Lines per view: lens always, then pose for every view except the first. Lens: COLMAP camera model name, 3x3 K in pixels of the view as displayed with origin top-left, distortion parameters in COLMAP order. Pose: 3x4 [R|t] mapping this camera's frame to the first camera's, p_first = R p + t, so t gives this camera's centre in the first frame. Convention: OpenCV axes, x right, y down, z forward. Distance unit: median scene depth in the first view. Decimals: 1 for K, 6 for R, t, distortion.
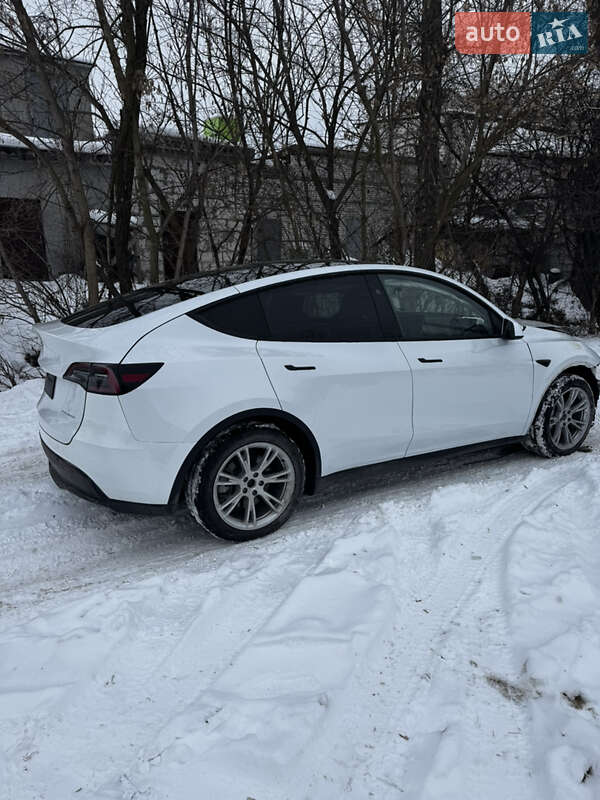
lens RADIAL K [[532.7, 0, 300.0], [0, 532.7, 400.0], [0, 0, 1]] dist [0.064350, -0.068090]
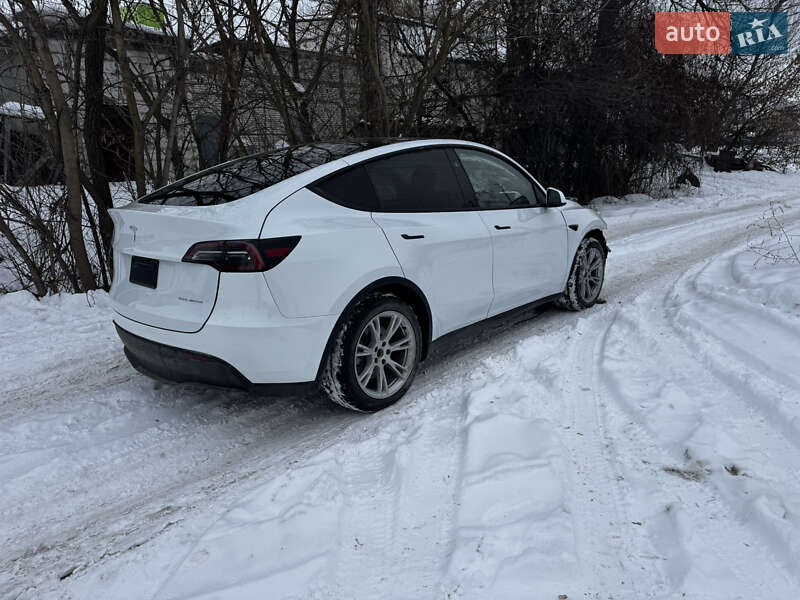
lens RADIAL K [[532.7, 0, 400.0], [0, 532.7, 300.0], [0, 0, 1]] dist [0.064350, -0.068090]
pose [[0.951024, -0.096860, 0.293550, -0.341385], [0.097515, 0.995156, 0.012440, 0.046998], [-0.293333, 0.016794, 0.955863, 0.017851]]
